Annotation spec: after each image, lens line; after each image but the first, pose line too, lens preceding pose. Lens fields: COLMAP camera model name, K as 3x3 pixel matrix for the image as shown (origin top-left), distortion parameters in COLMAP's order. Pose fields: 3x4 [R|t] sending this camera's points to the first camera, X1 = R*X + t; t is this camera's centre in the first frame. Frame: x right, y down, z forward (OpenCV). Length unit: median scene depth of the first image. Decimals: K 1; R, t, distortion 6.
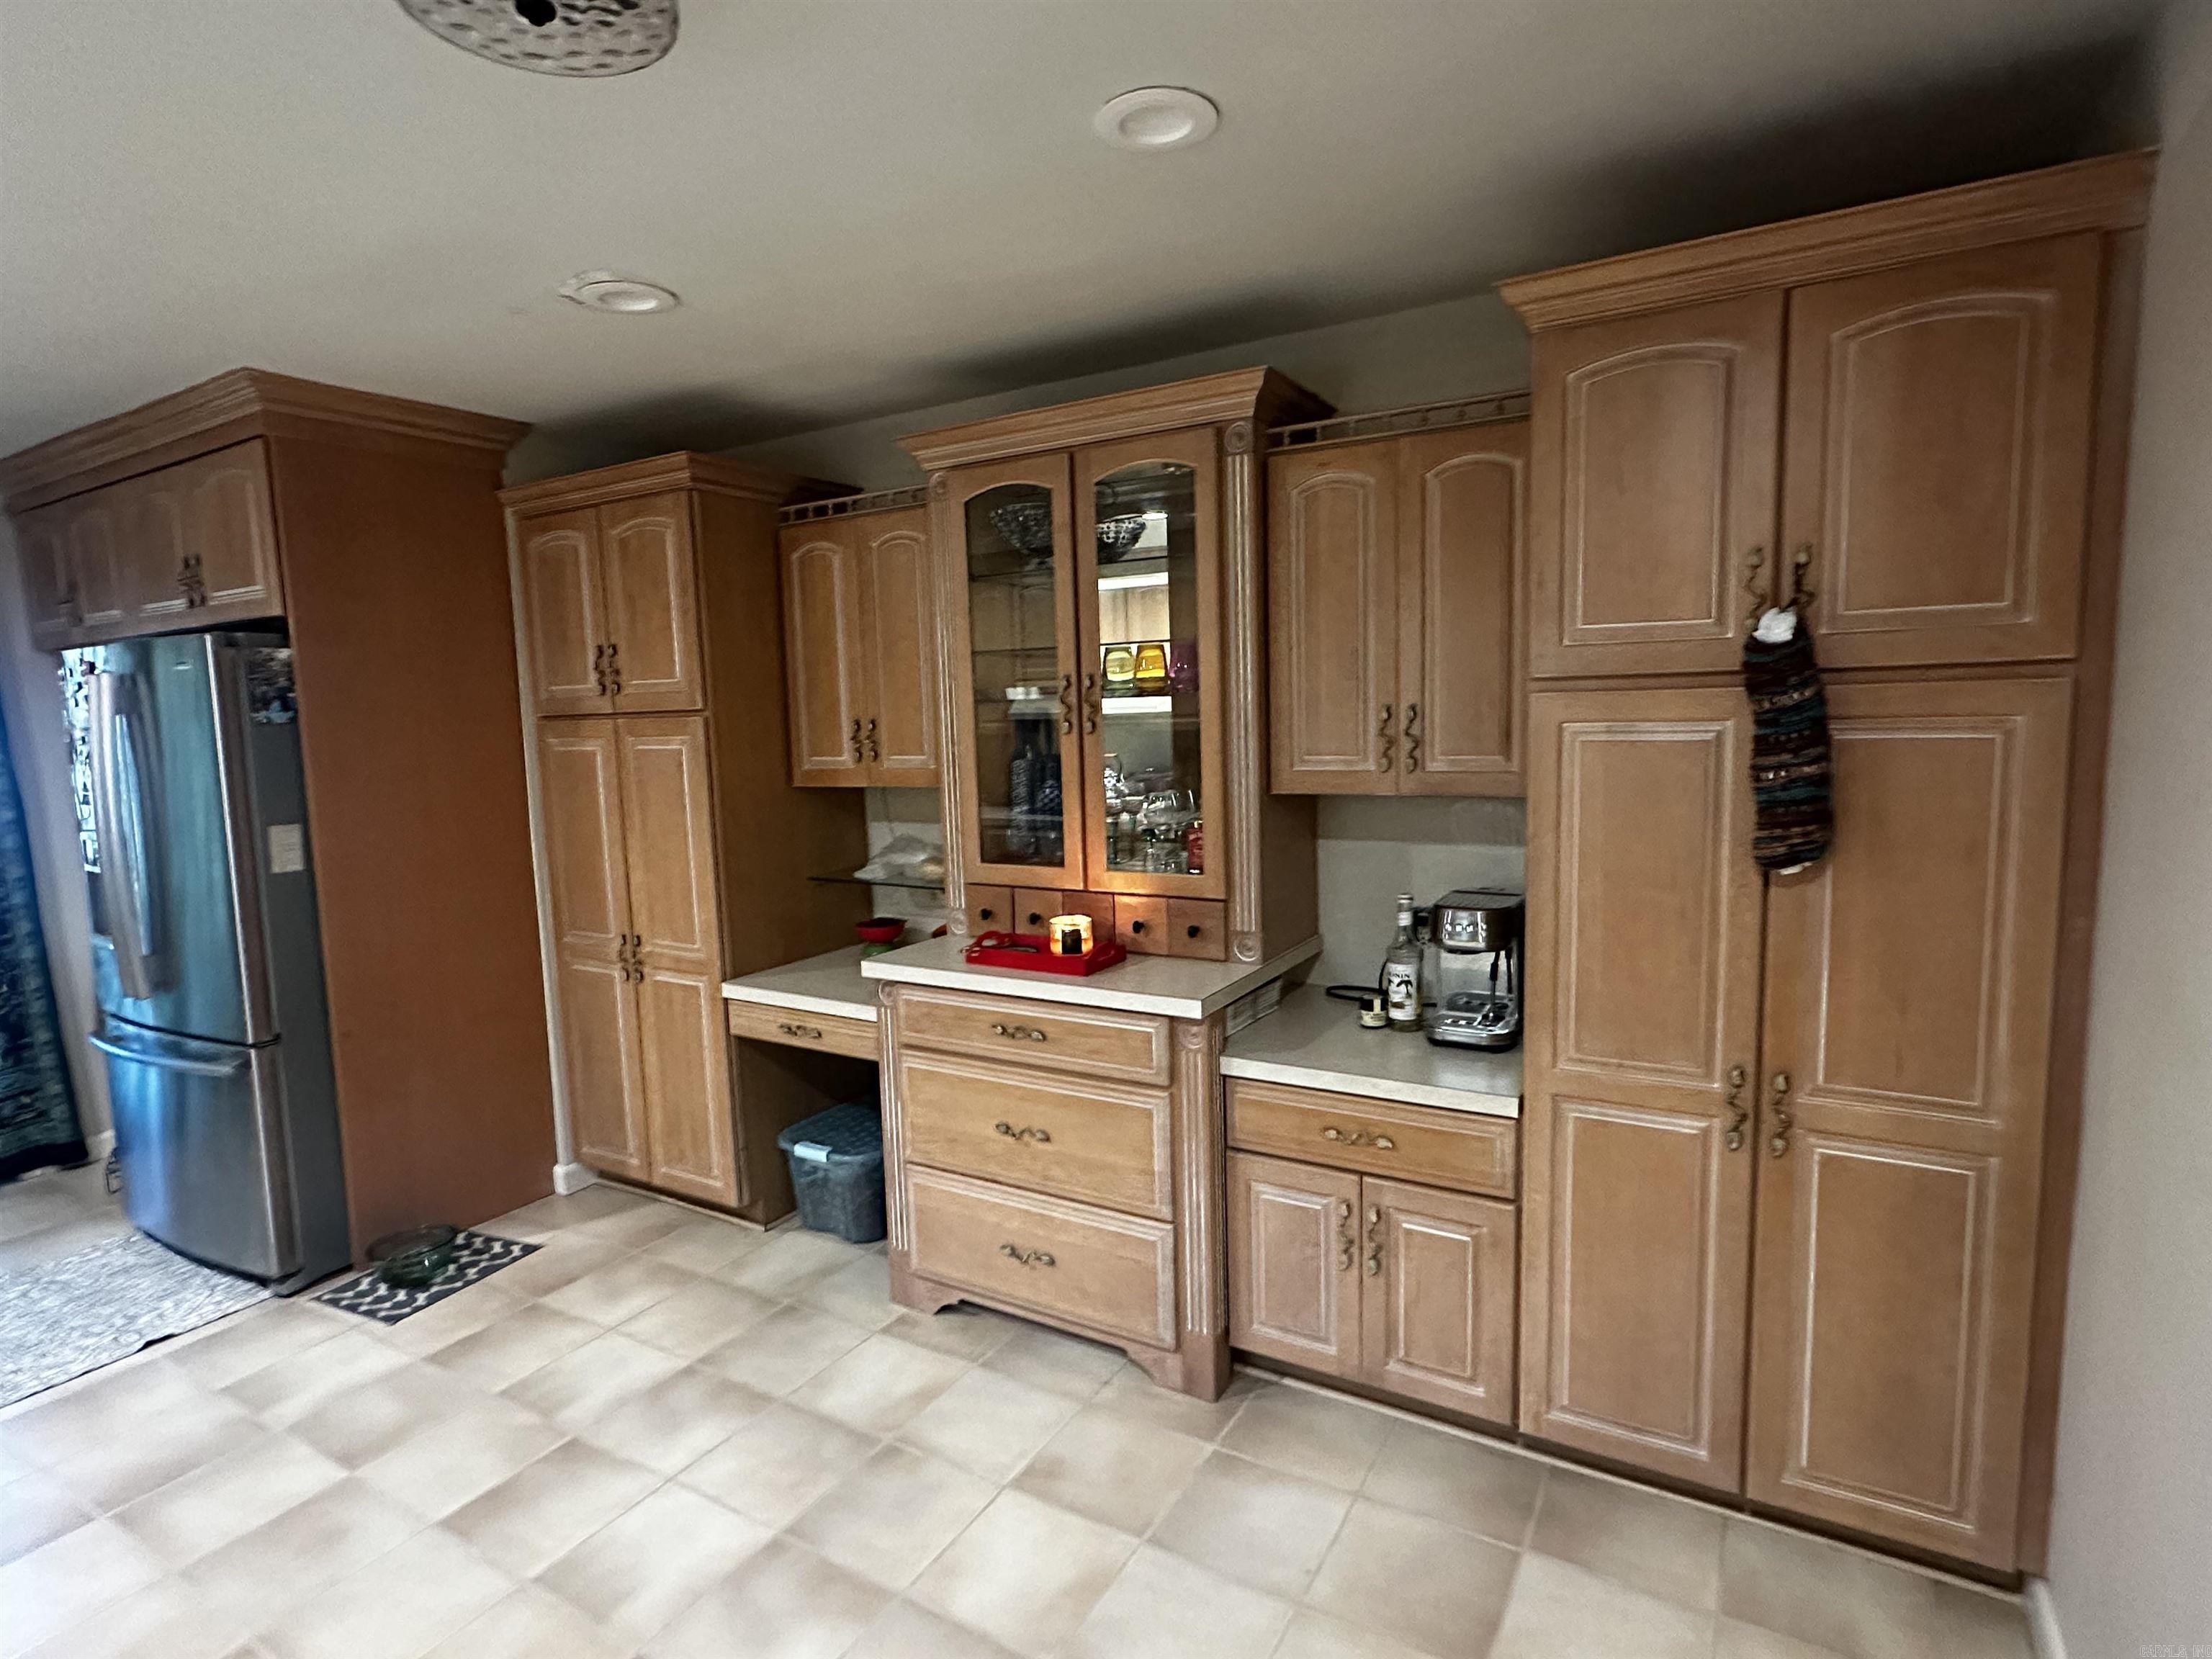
lens RADIAL K [[1132.4, 0, 1101.1], [0, 1132.4, 834.2], [0, 0, 1]] dist [-0.005662, 0.000552]
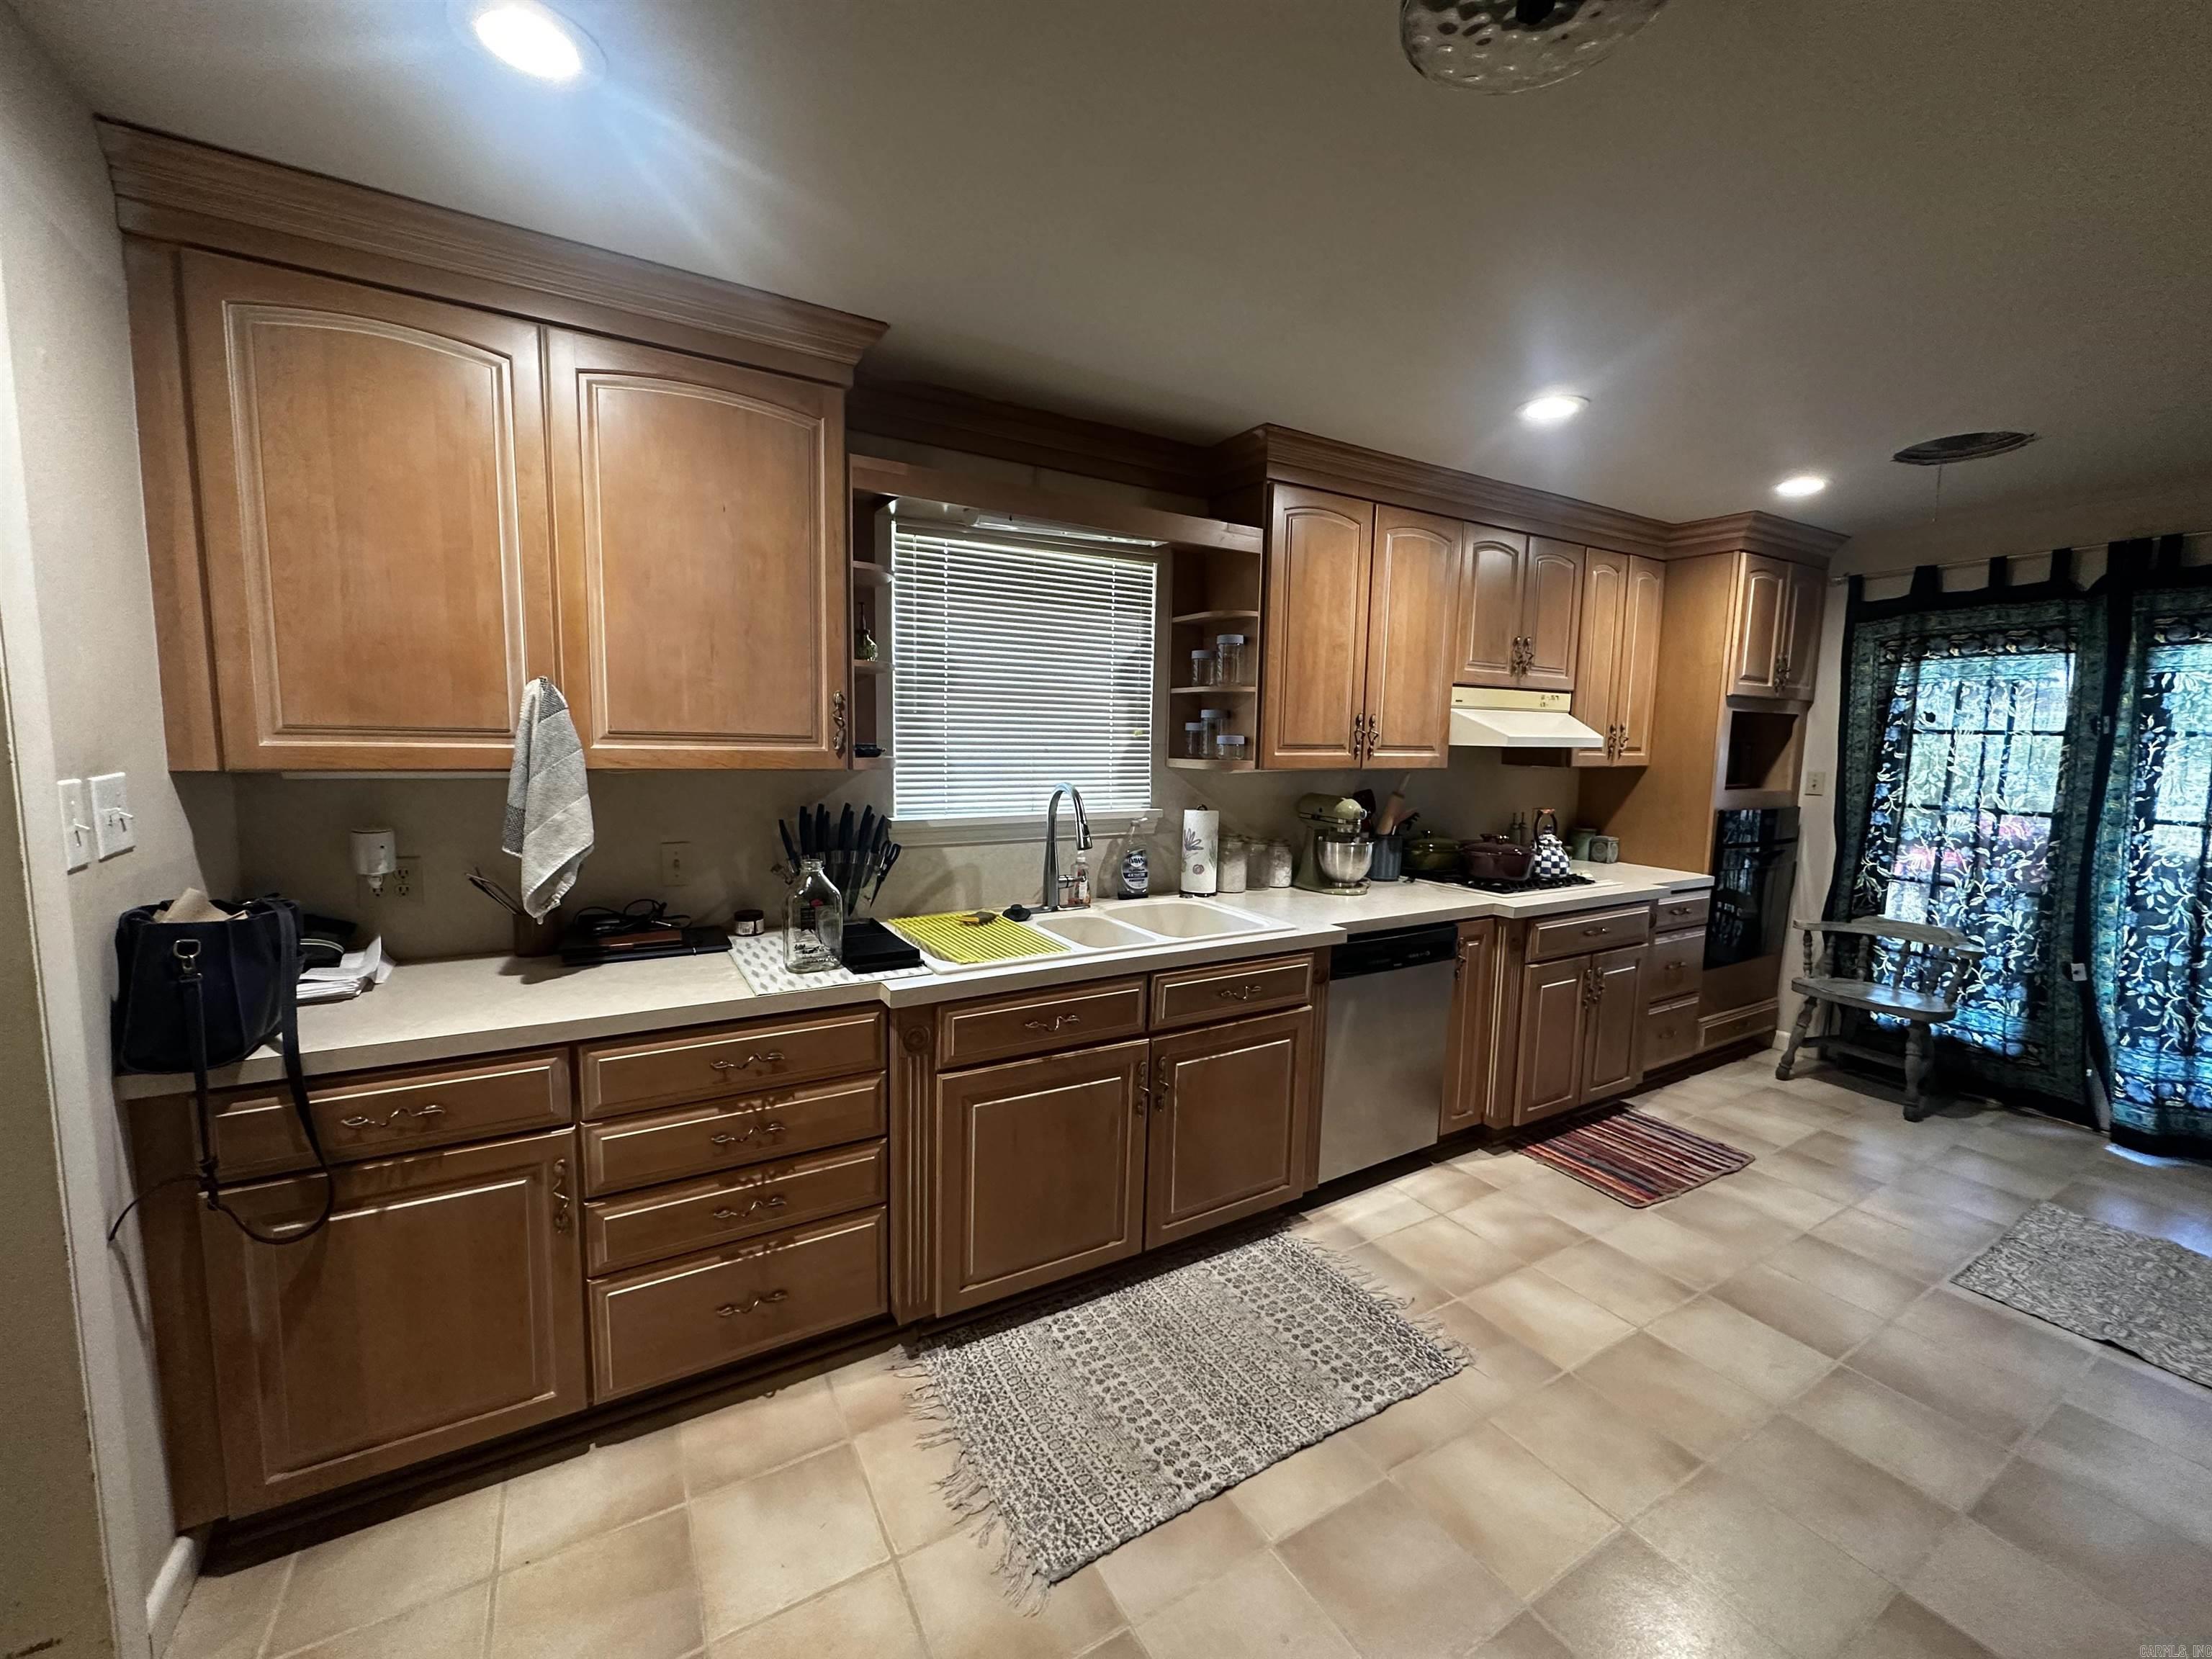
lens RADIAL K [[882.3, 0, 1112.1], [0, 882.3, 829.6], [0, 0, 1]] dist [-0.006304, 0.001073]
pose [[-0.482326, 0.117604, -0.868061, 0.203682], [-0.105761, 0.975881, 0.190976, -0.047954], [0.869584, 0.183920, -0.458255, 0.502225]]
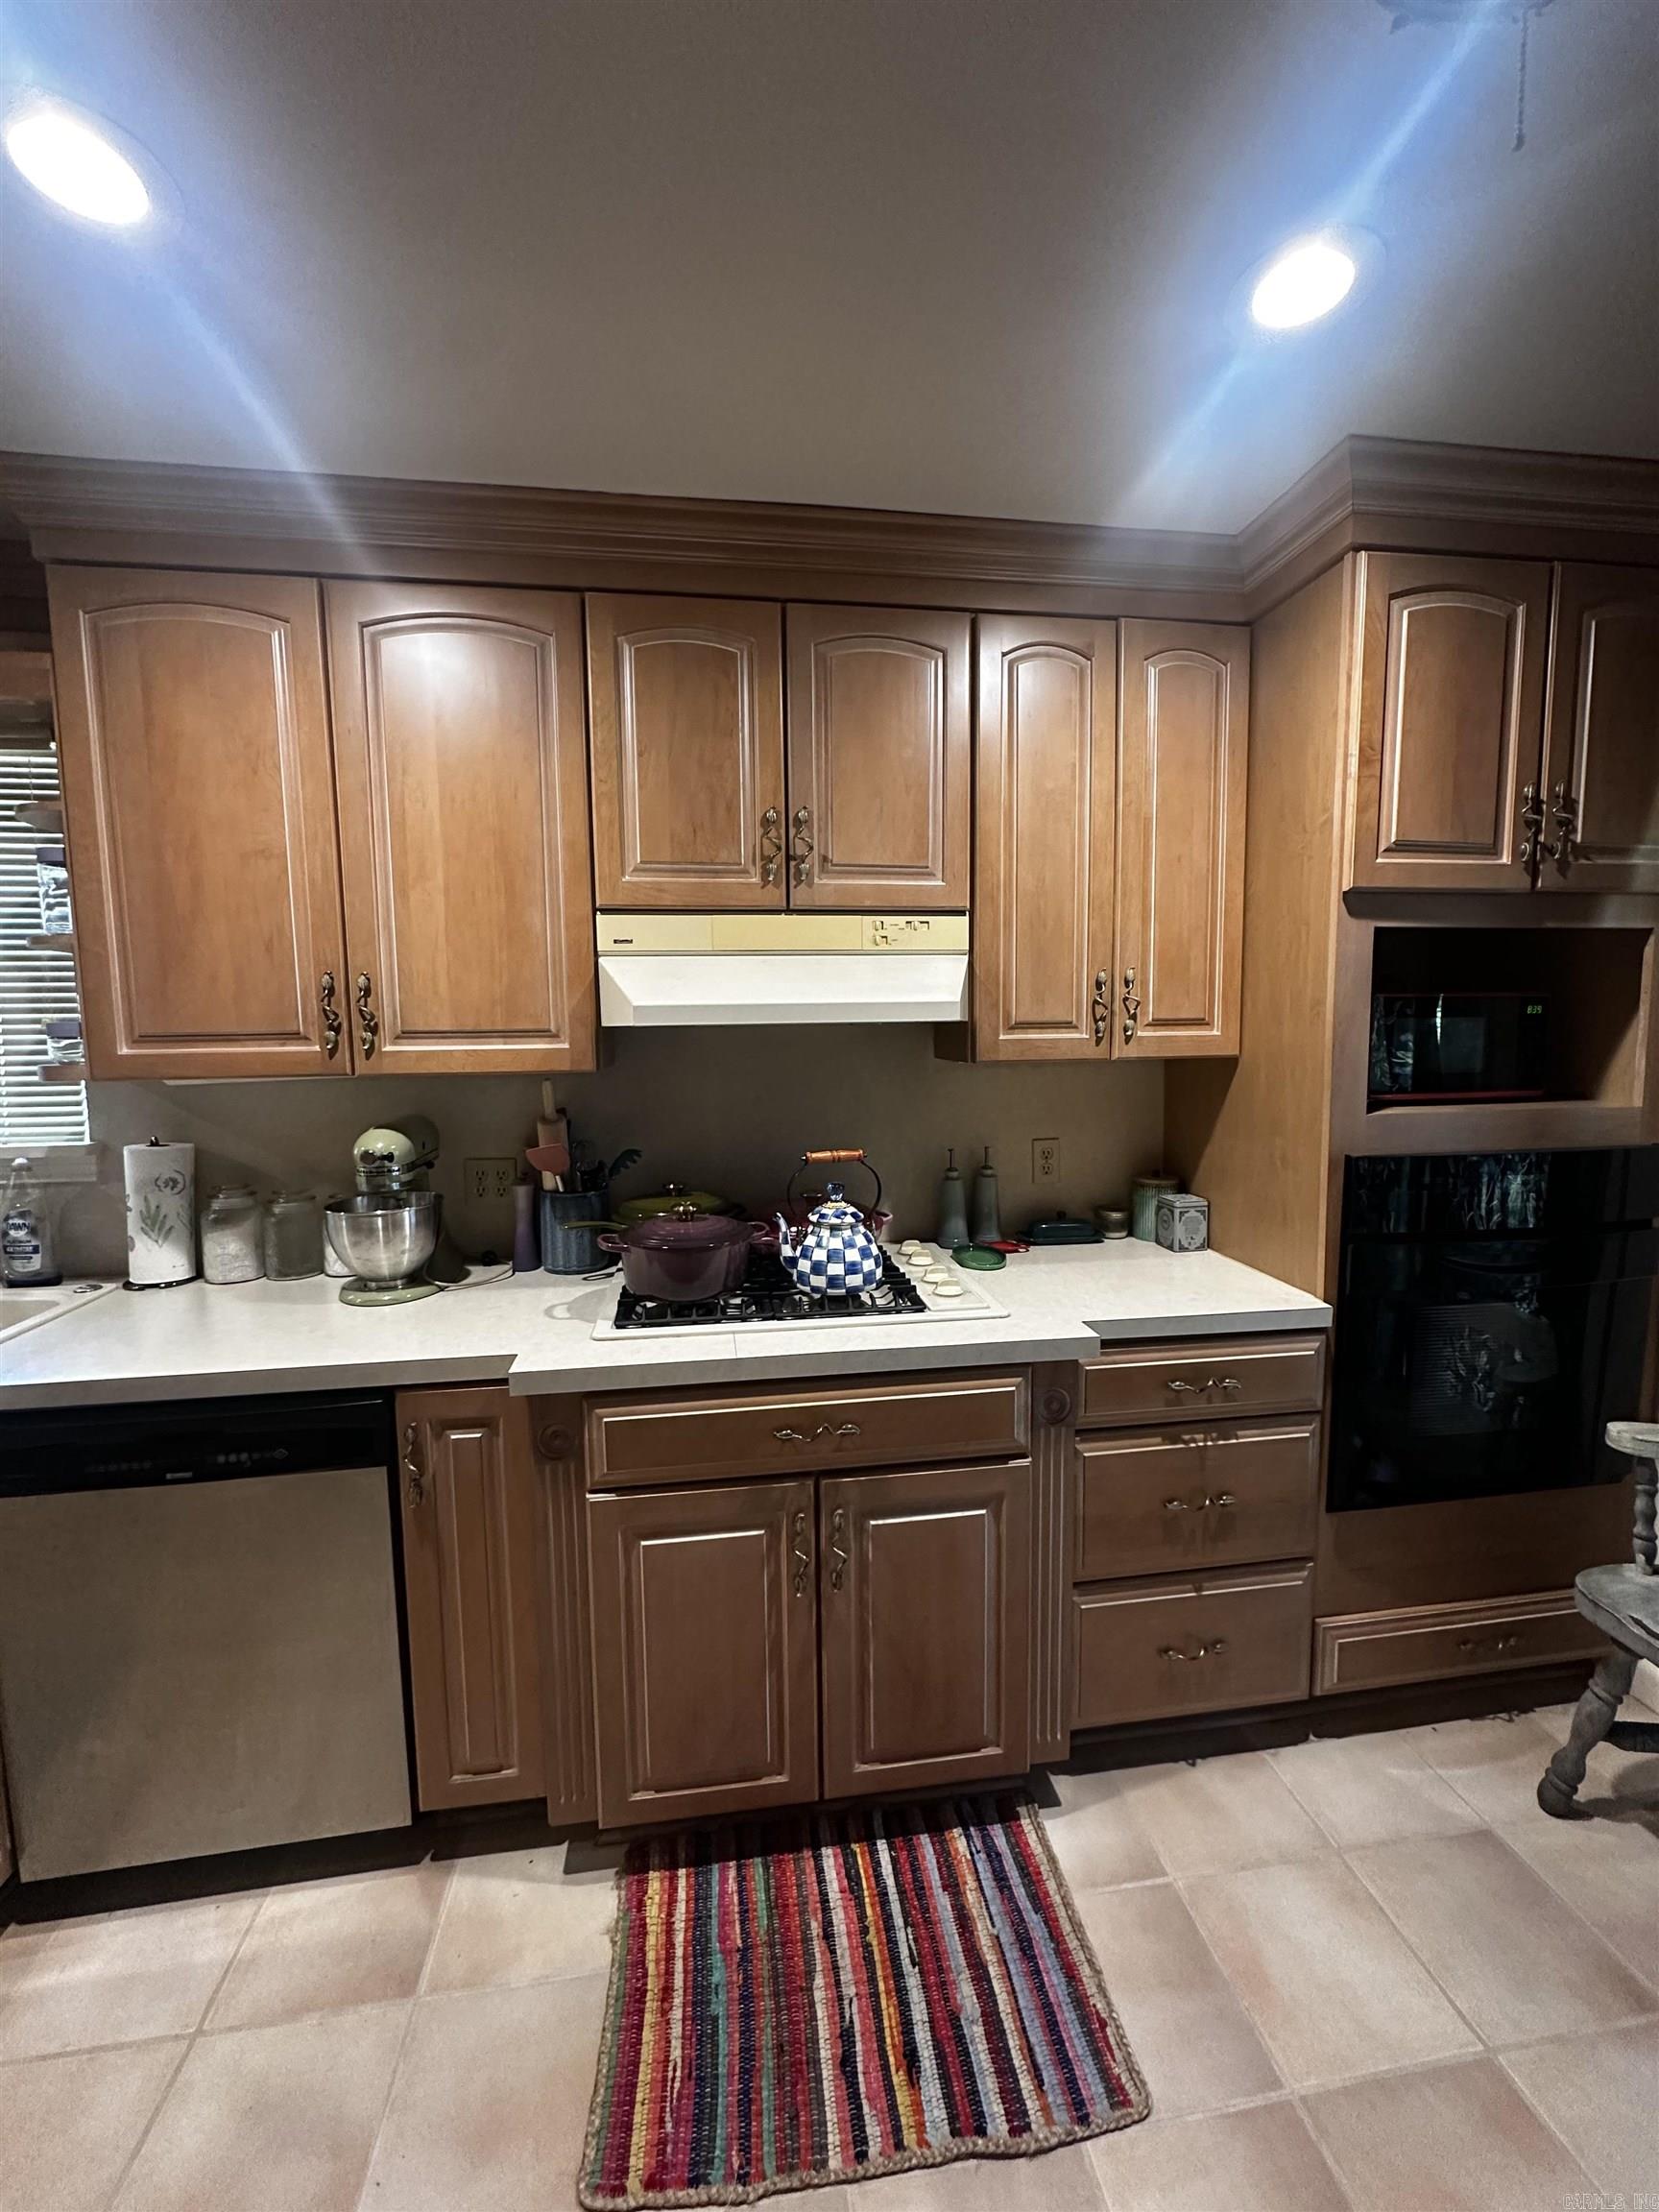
lens RADIAL K [[882.3, 0, 842.6], [0, 882.3, 1103.1], [0, 0, 1]] dist [-0.006304, 0.001073]
pose [[-0.776773, 0.096855, -0.622288, -0.789693], [-0.037594, 0.979210, 0.199335, -0.057625], [0.628658, 0.178233, -0.756983, 0.915530]]
